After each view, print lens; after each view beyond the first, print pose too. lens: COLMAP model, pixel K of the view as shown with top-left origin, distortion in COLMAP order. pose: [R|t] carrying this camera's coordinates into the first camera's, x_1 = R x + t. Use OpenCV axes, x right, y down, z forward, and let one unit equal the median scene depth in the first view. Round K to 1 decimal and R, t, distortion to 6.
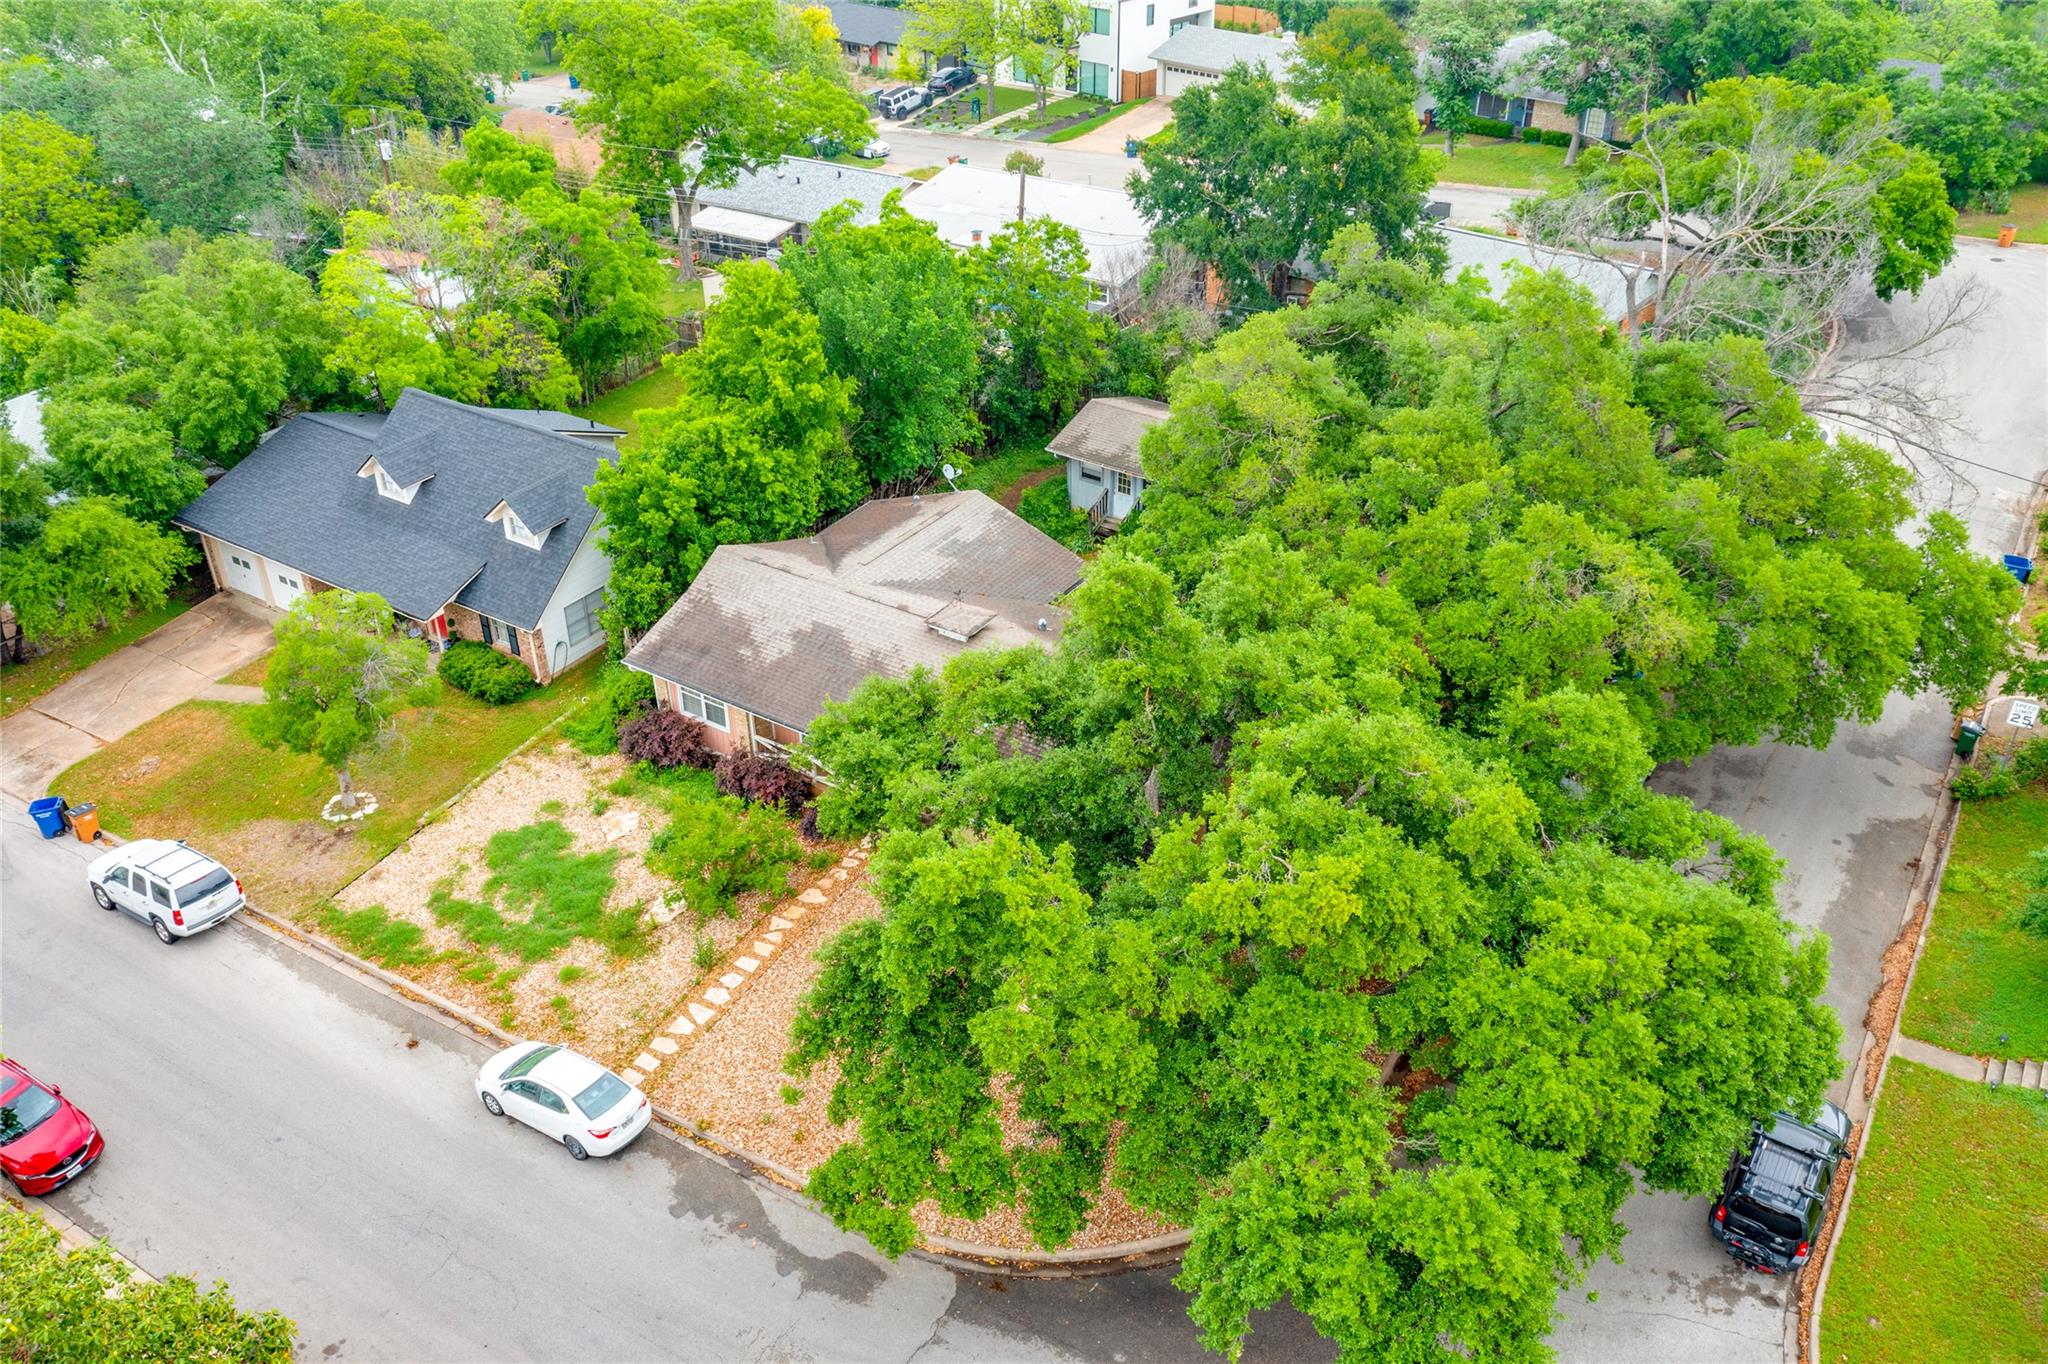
lens RADIAL K [[1634.6, 0, 1024.0], [0, 1634.6, 682.0], [0, 0, 1]] dist [-0.004888, -0.001067]
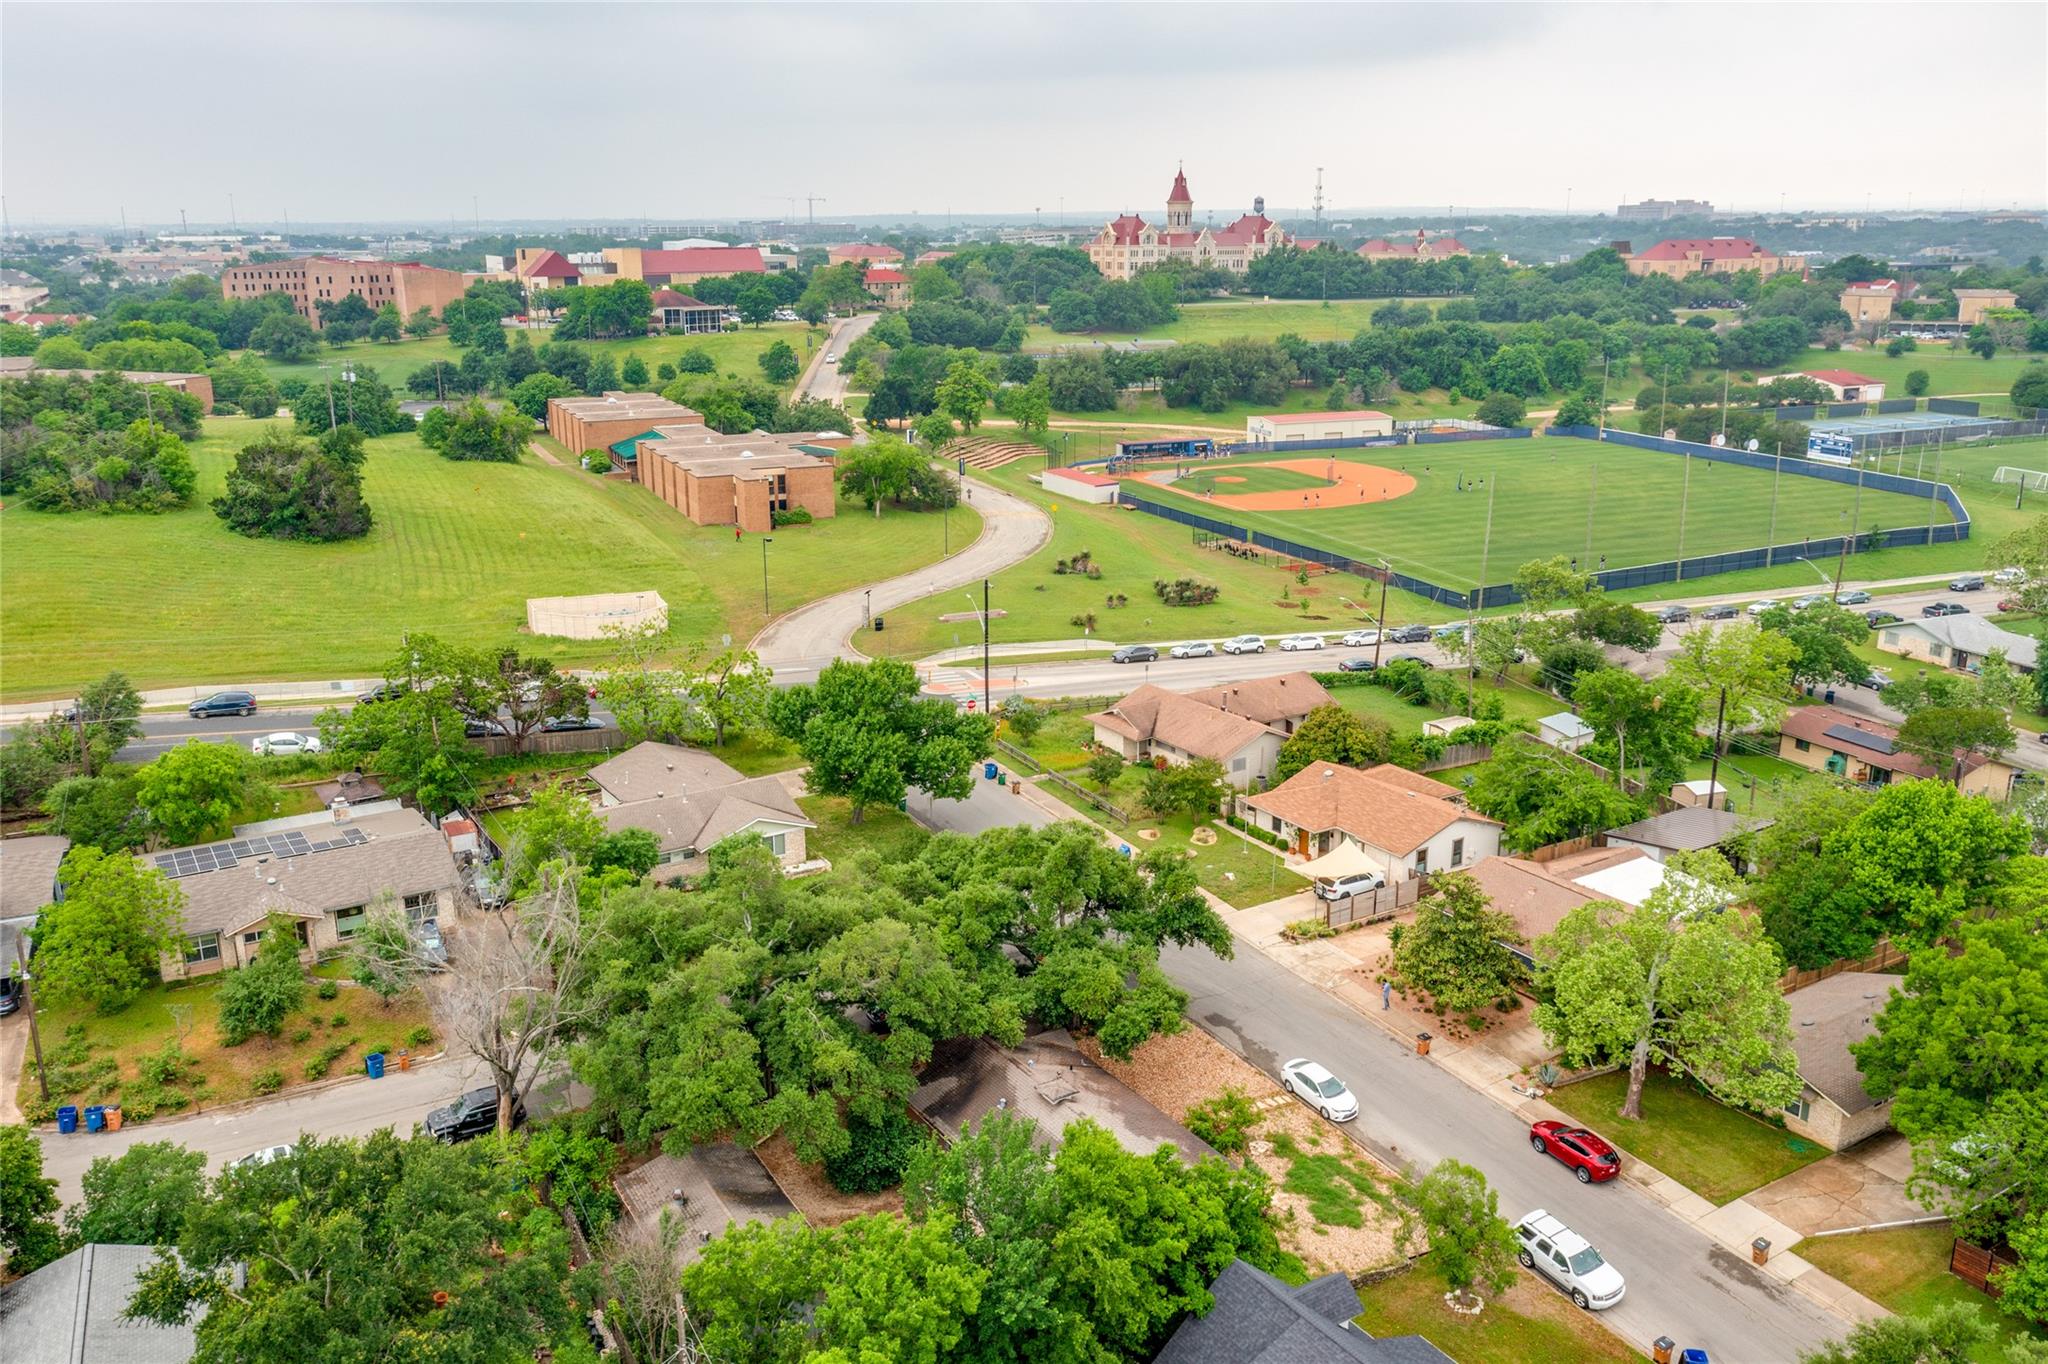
lens RADIAL K [[1634.6, 0, 1024.0], [0, 1634.6, 682.0], [0, 0, 1]] dist [-0.004888, -0.001067]
pose [[-0.910748, -0.094806, 0.401932, -0.655049], [0.232582, 0.686491, 0.688939, -1.519761], [-0.341238, 0.720932, -0.603170, 1.793324]]
